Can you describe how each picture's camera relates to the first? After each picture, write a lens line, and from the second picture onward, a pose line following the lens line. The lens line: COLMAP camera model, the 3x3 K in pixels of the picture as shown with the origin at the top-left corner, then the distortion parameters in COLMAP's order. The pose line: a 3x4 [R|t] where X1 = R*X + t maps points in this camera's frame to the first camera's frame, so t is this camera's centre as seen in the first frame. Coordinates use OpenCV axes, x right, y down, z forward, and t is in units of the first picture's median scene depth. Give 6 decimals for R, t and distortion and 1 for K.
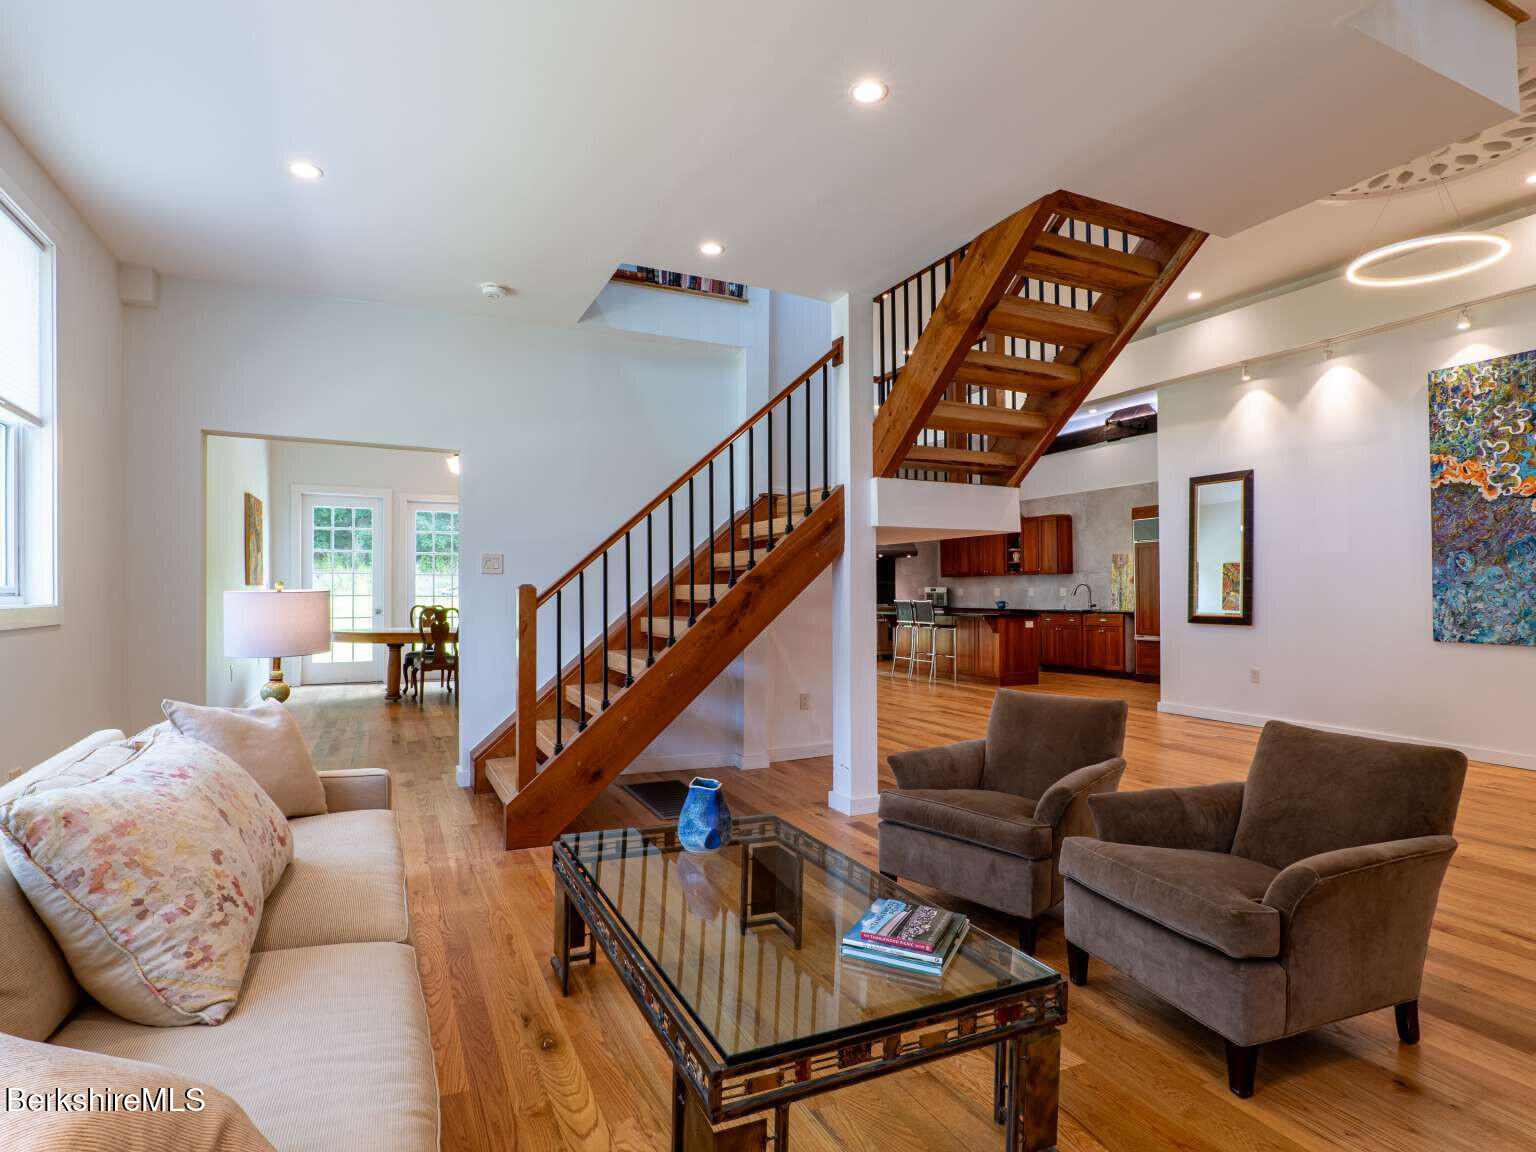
lens RADIAL K [[832.4, 0, 768.0], [0, 832.4, 576.0], [0, 0, 1]] dist [-0.000577, -0.000292]
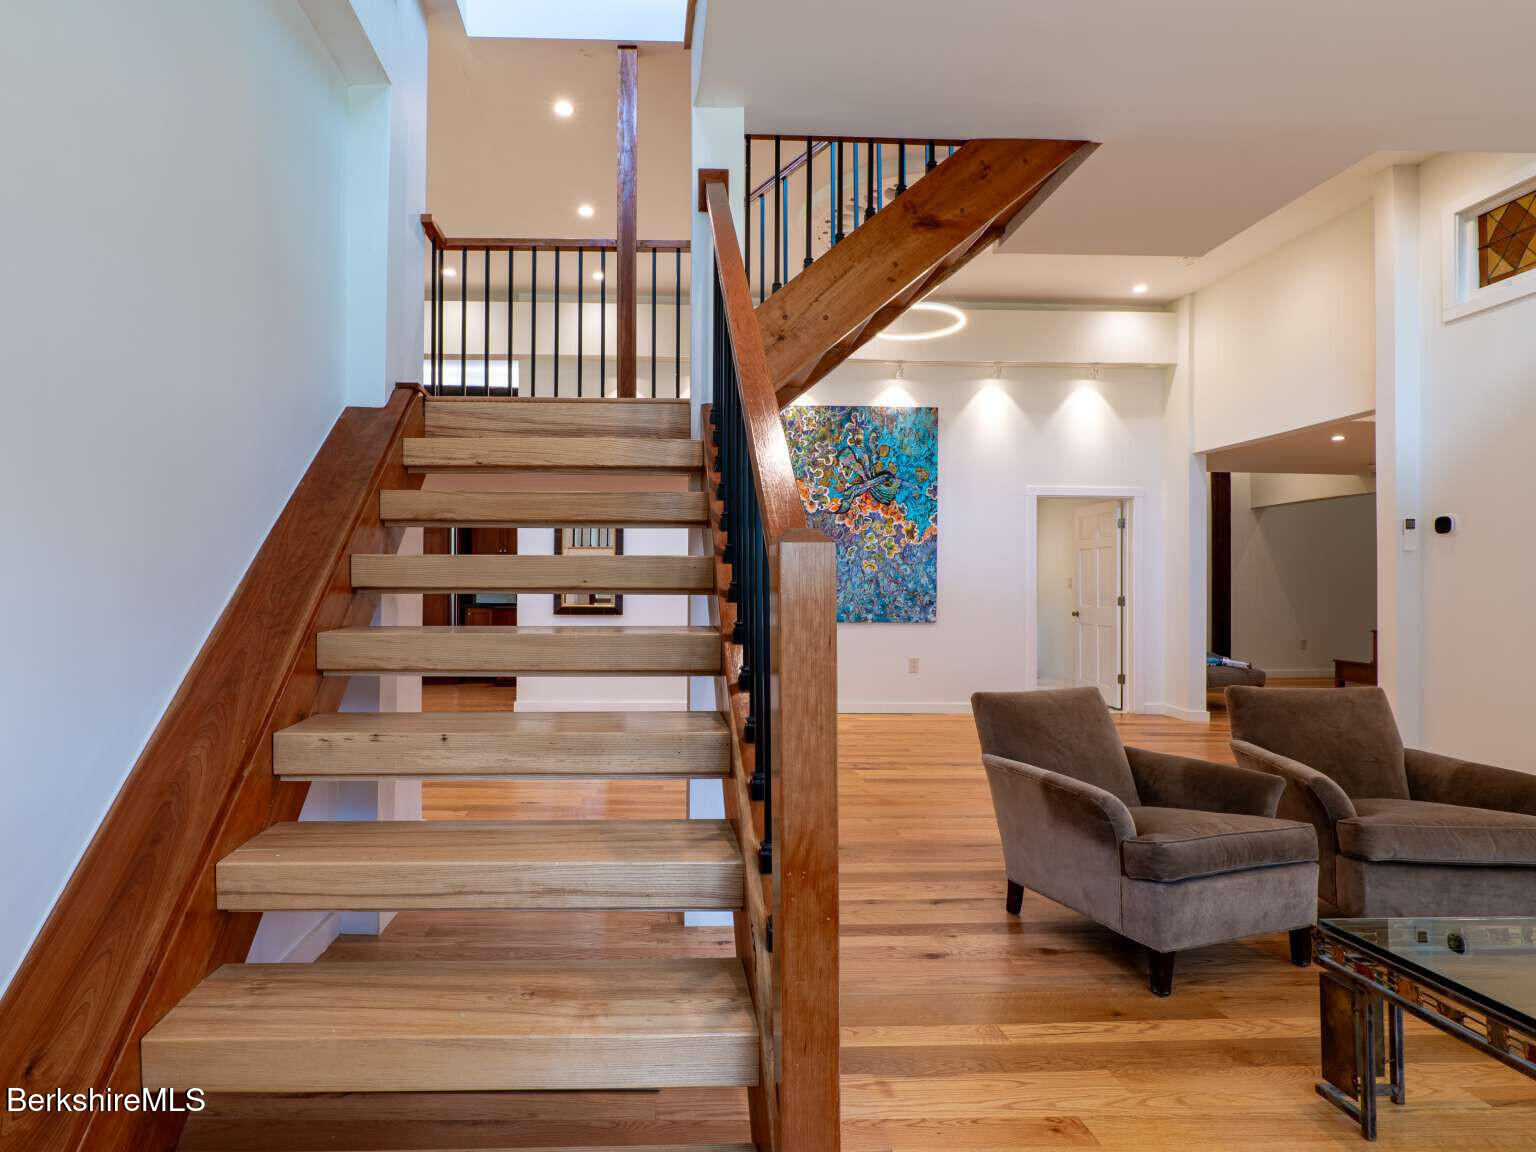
lens RADIAL K [[832.4, 0, 768.0], [0, 832.4, 576.0], [0, 0, 1]] dist [-0.000577, -0.000292]
pose [[0.402316, 0.017620, 0.915331, -0.363173], [-0.017281, 0.999783, -0.011650, 0.025446], [-0.915338, -0.011130, 0.402533, 0.535809]]
